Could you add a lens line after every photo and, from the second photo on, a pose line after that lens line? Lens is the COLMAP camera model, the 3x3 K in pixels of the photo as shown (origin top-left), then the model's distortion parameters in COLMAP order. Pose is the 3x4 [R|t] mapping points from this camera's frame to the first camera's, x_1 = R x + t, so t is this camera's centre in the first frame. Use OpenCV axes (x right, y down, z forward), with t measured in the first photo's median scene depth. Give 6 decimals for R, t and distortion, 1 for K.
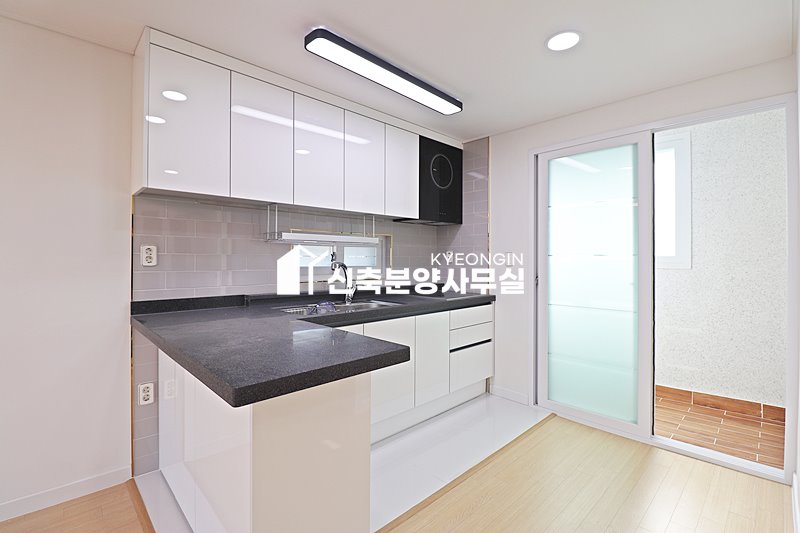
lens RADIAL K [[374.1, 0, 396.8], [0, 374.1, 259.6], [0, 0, 1]] dist [0.002678, -0.005884]
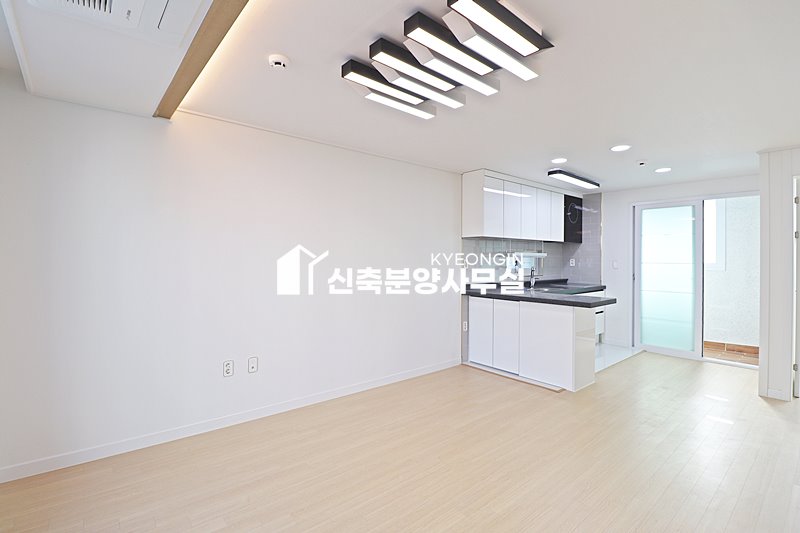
lens RADIAL K [[374.1, 0, 401.7], [0, 374.1, 260.6], [0, 0, 1]] dist [0.002678, -0.005884]
pose [[0.997984, 0.003171, -0.063392, -0.625229], [-0.002779, 0.999976, 0.006282, -0.030692], [0.063410, -0.006093, 0.997969, -0.858413]]
